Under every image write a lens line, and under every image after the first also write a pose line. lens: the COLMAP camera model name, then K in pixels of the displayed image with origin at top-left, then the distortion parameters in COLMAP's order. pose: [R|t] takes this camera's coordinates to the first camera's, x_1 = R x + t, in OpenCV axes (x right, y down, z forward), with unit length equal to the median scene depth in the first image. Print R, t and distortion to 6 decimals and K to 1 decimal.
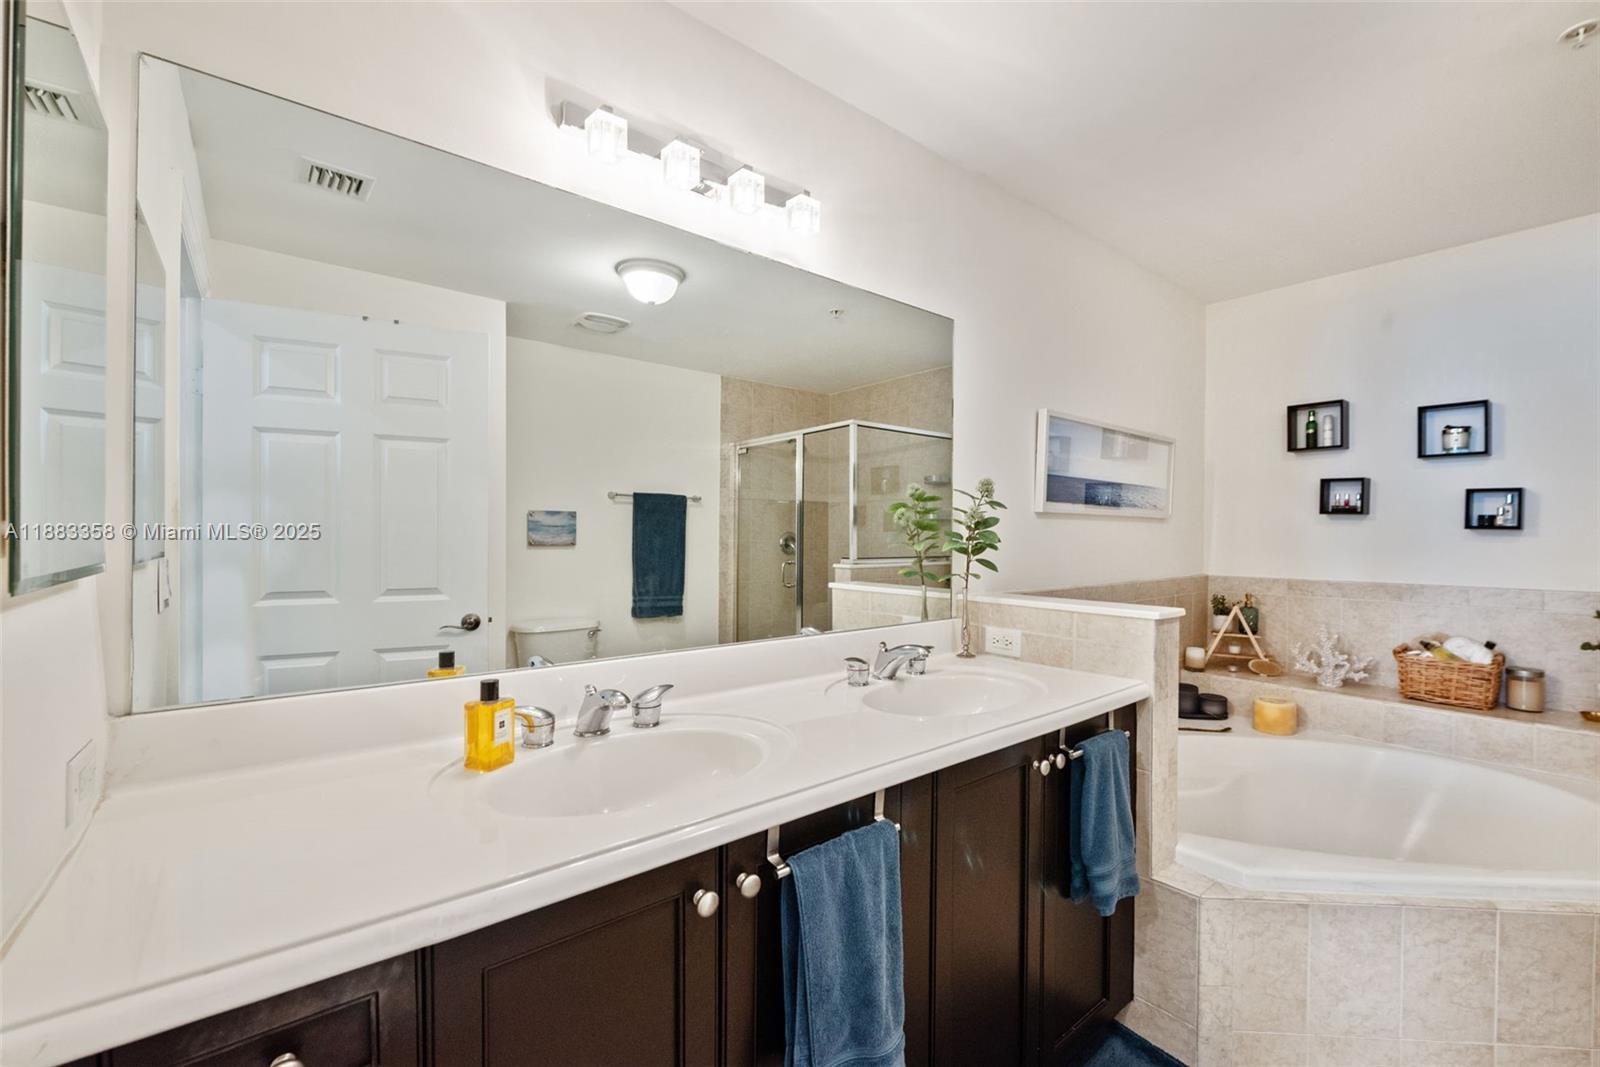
lens RADIAL K [[675.0, 0, 796.4], [0, 675.0, 534.3], [0, 0, 1]] dist [-0.021654, -0.000570]
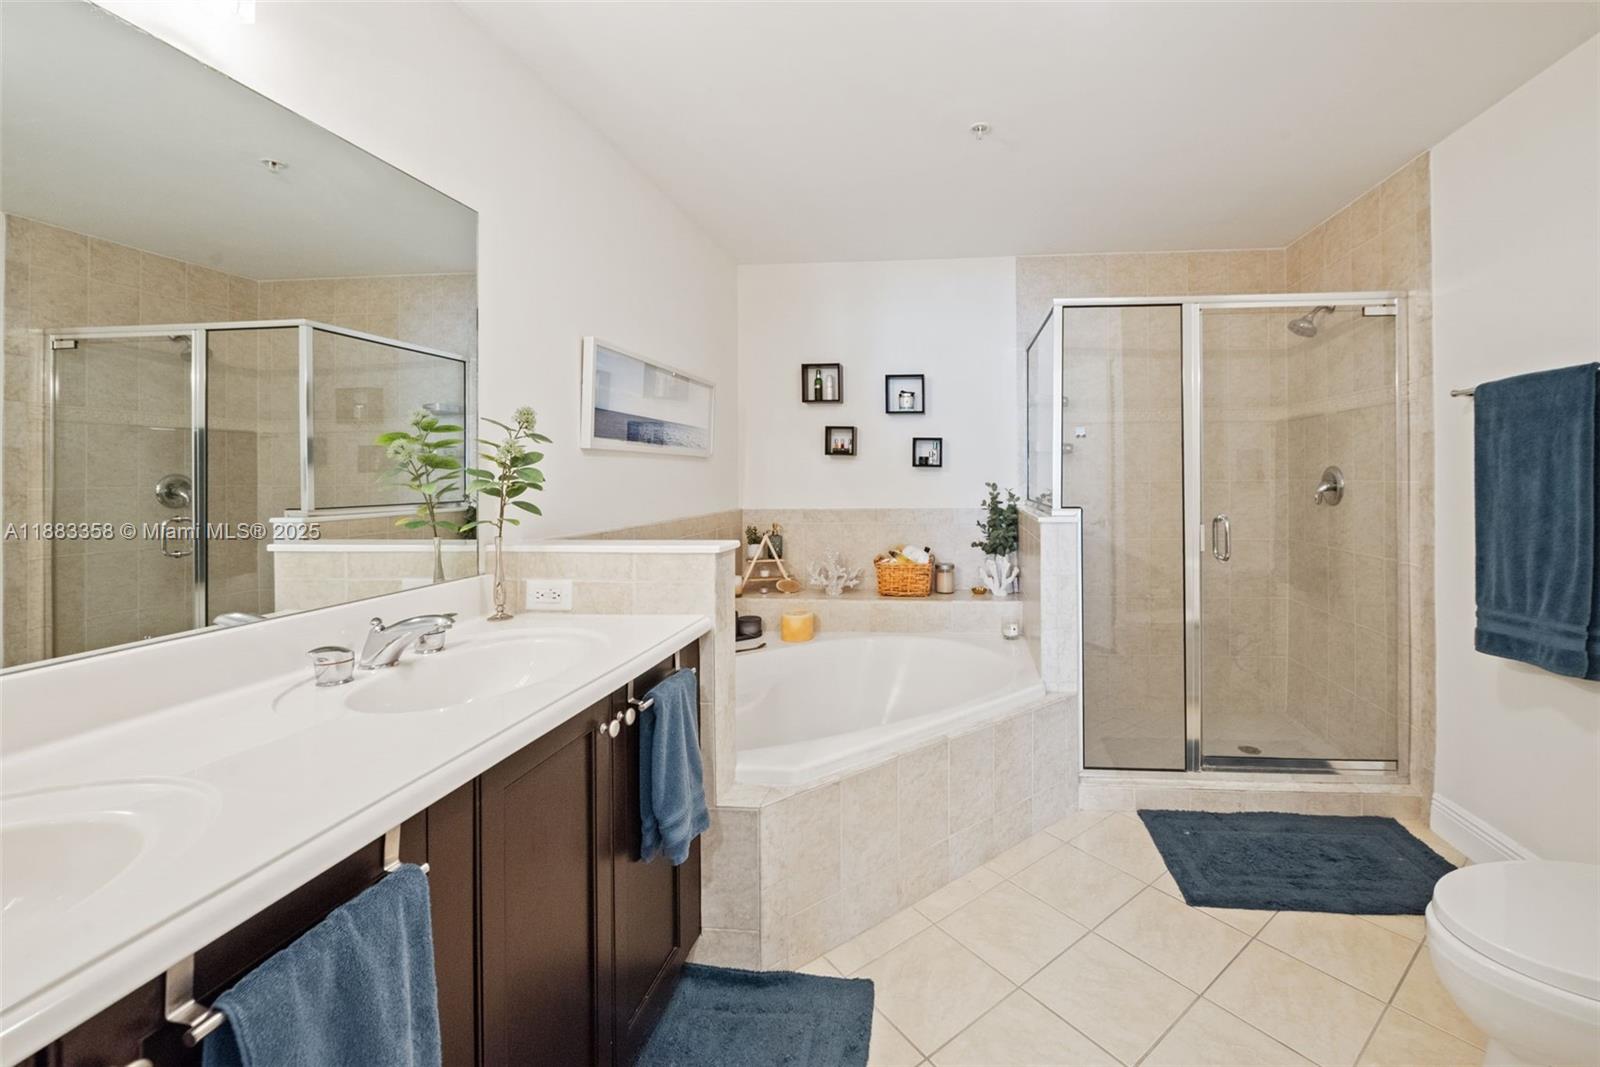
lens RADIAL K [[654.7, 0, 894.0], [0, 654.7, 476.0], [0, 0, 1]] dist [-0.008508, -0.000379]
pose [[0.671400, -0.007865, 0.741053, -0.021188], [0.008662, 0.999959, 0.002765, 0.006904], [-0.741045, 0.004562, 0.671440, 0.106822]]
